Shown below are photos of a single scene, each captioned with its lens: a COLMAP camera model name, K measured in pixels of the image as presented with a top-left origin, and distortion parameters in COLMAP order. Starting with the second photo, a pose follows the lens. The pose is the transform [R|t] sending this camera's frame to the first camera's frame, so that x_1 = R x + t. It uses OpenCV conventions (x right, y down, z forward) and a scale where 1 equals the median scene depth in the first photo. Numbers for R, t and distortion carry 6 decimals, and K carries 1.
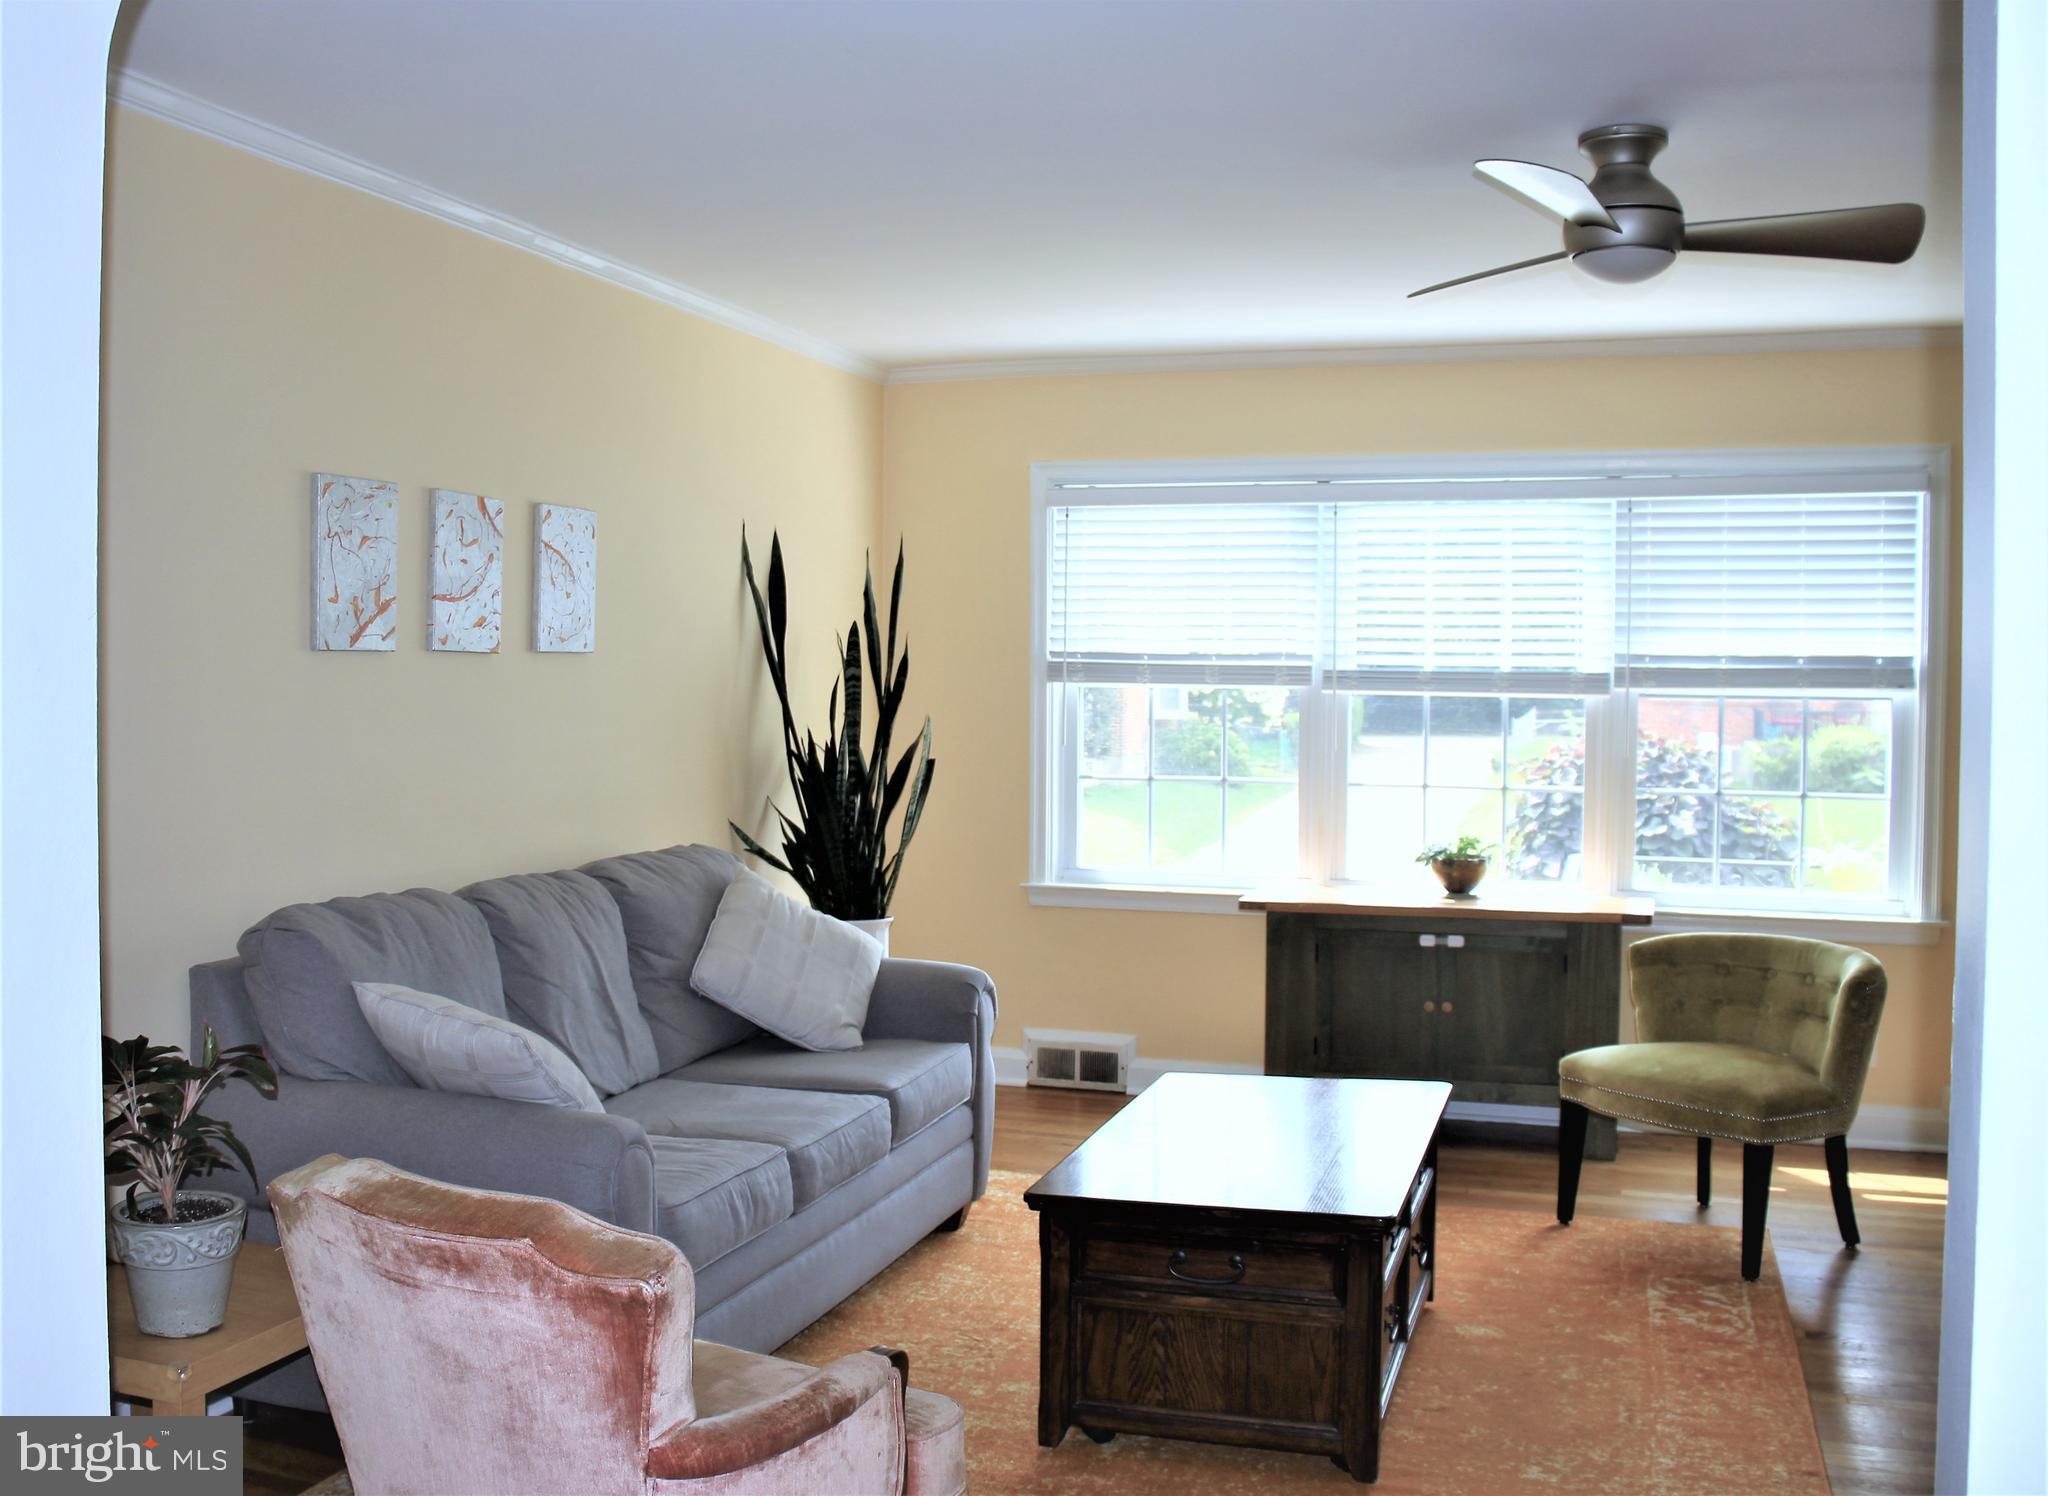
lens RADIAL K [[2061.4, 0, 928.2], [0, 2061.4, 711.4], [0, 0, 1]] dist [-0.114737, 0.000000]
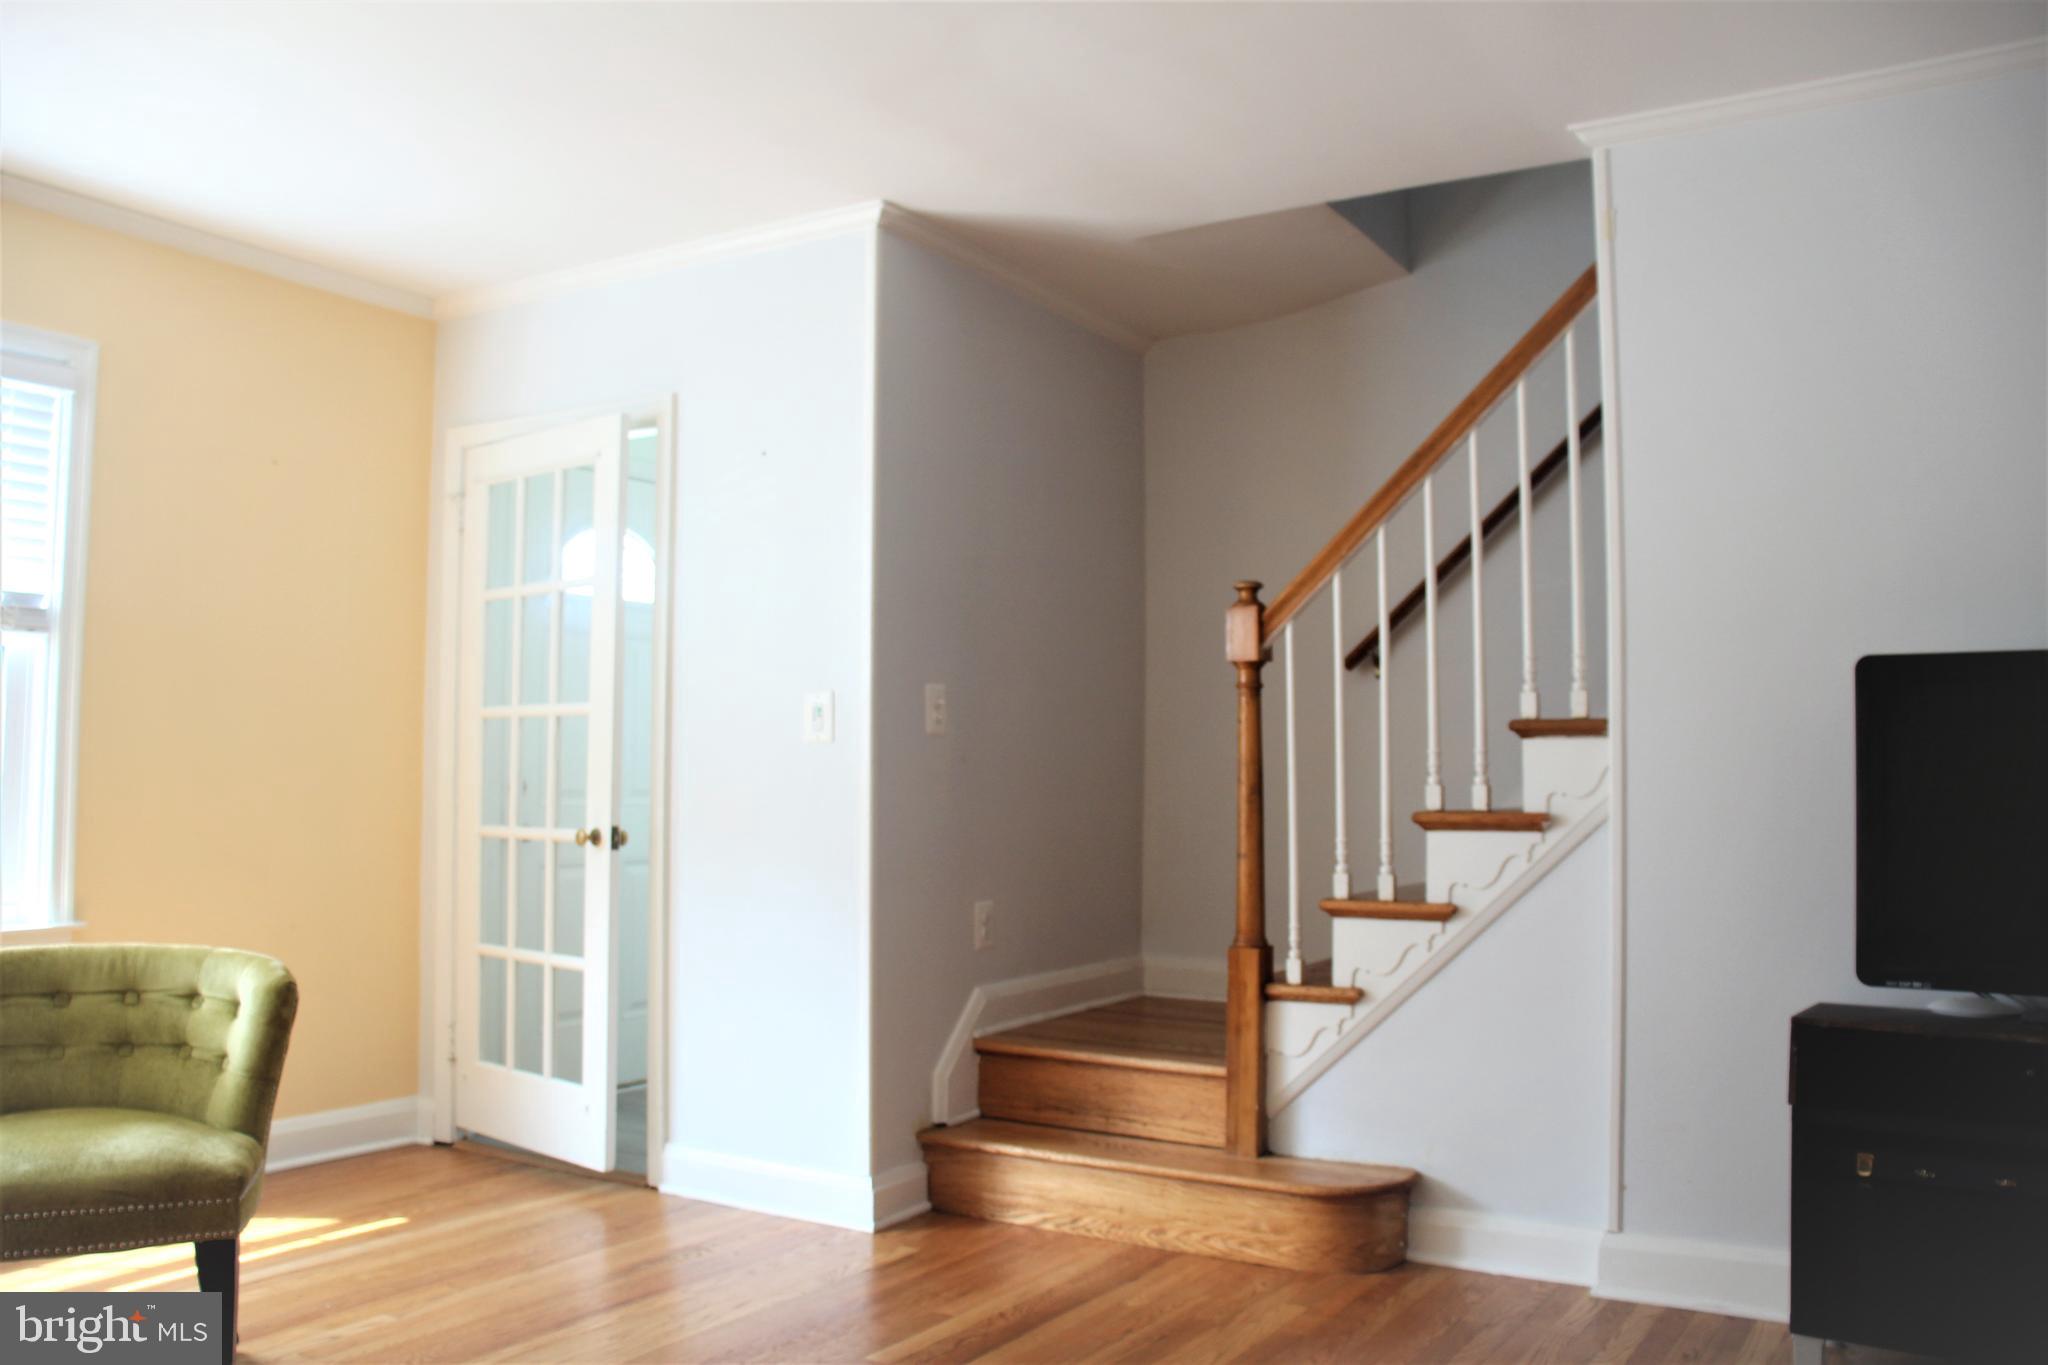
lens RADIAL K [[1708.6, 0, 1027.8], [0, 1708.6, 691.4], [0, 0, 1]] dist [-0.144781, 0.043622]
pose [[0.207461, 0.036447, 0.977564, -0.074109], [0.012978, 0.999115, -0.040004, 0.052030], [-0.978157, 0.020986, 0.206804, 0.583795]]
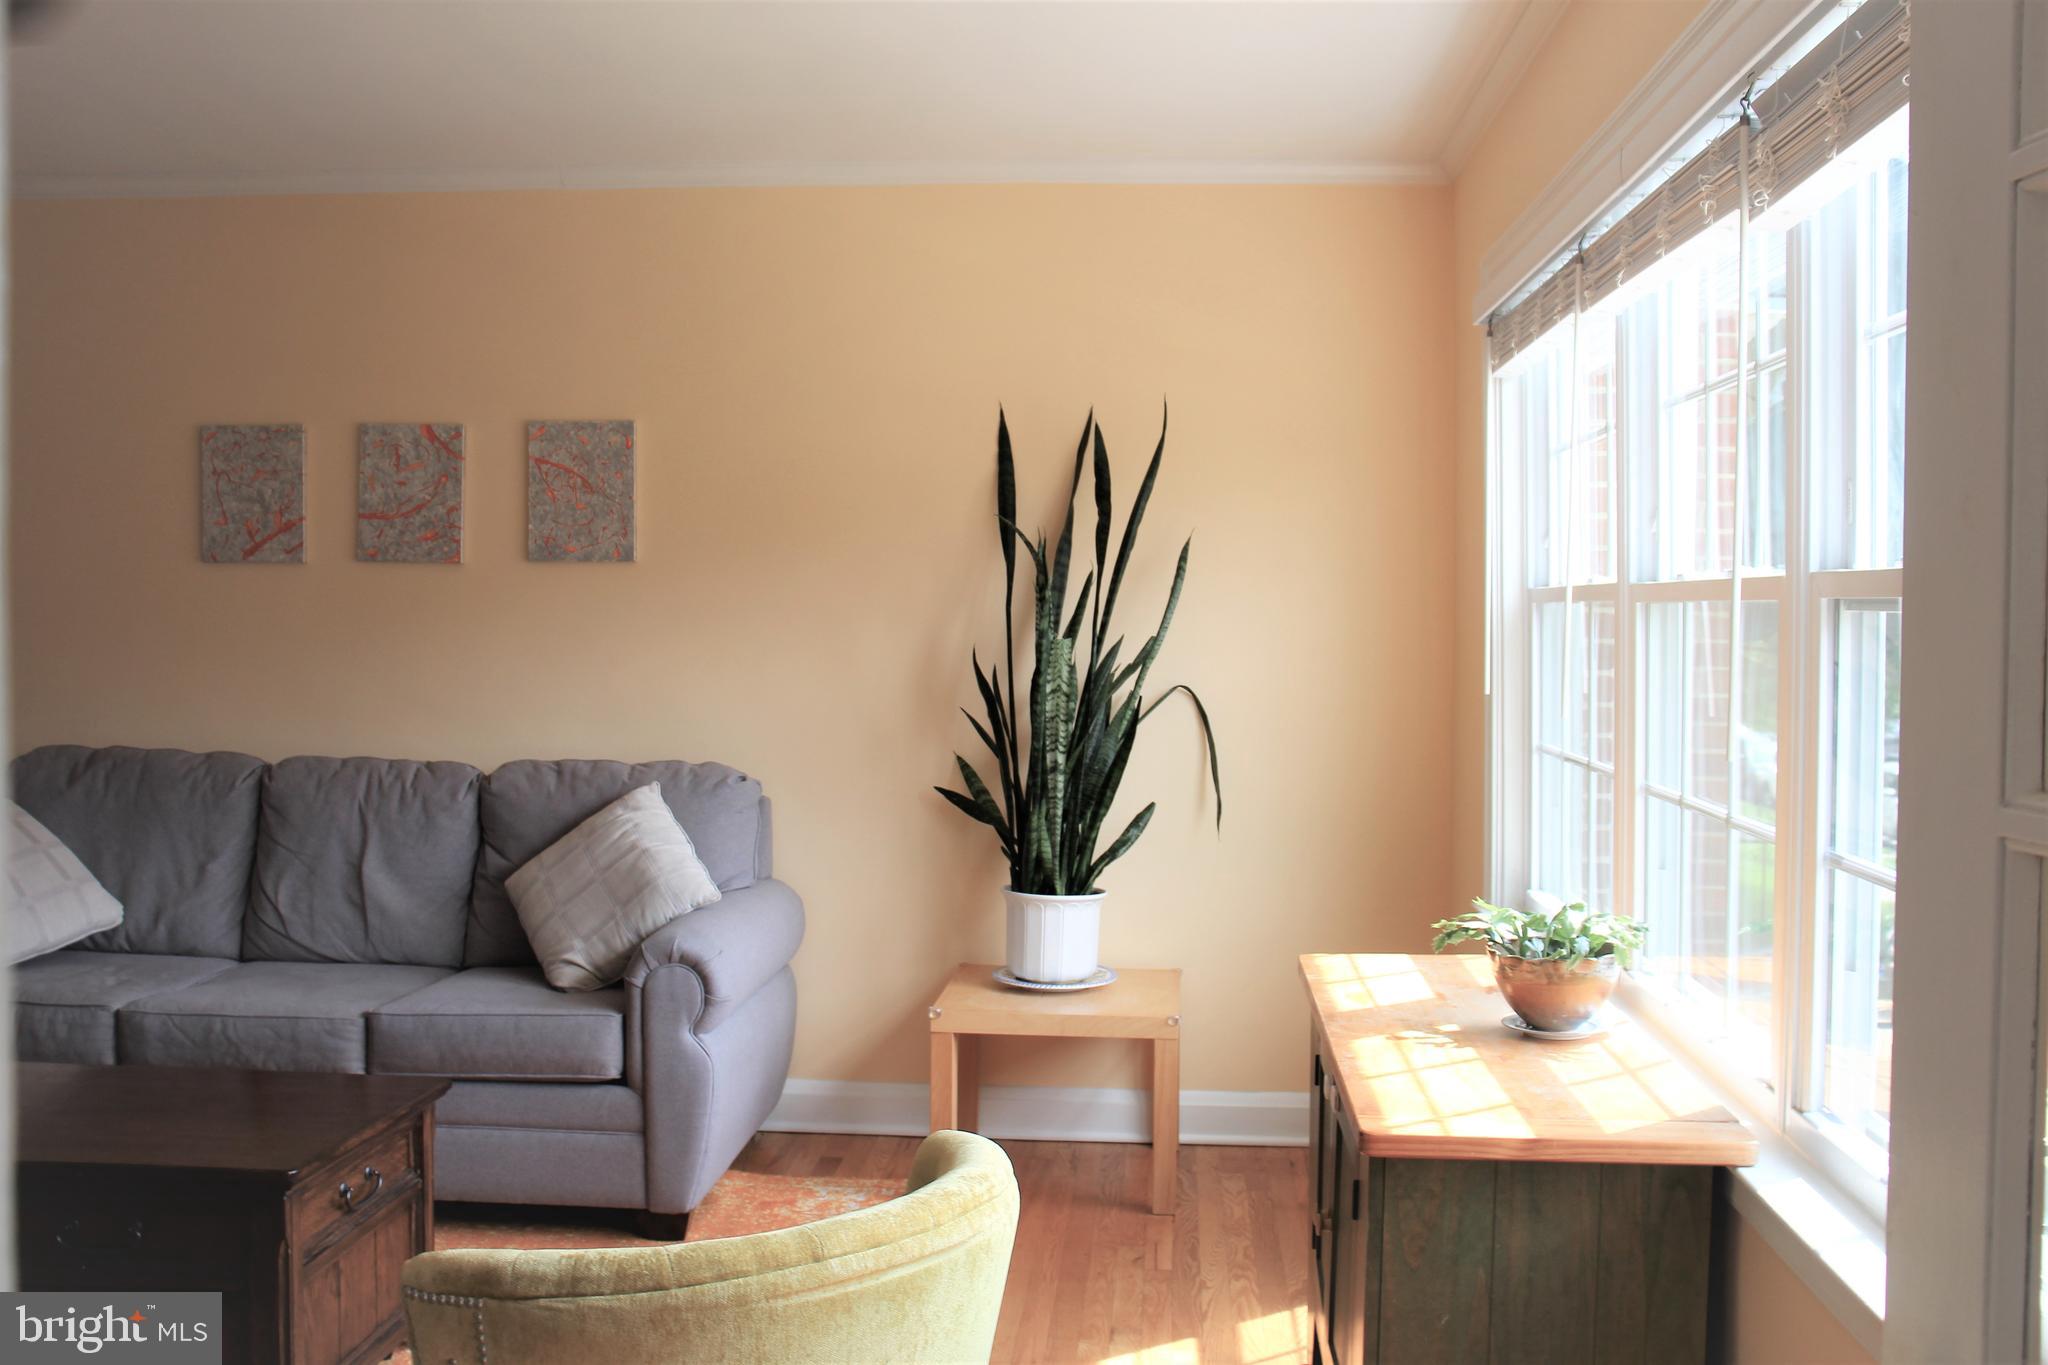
lens RADIAL K [[1916.6, 0, 1012.6], [0, 1916.6, 672.0], [0, 0, 1]] dist [-0.084832, 0.000000]
pose [[0.274372, 0.018741, -0.961441, 0.828055], [-0.025477, 0.999601, 0.012215, 0.009985], [0.961286, 0.021144, 0.274740, 0.964302]]
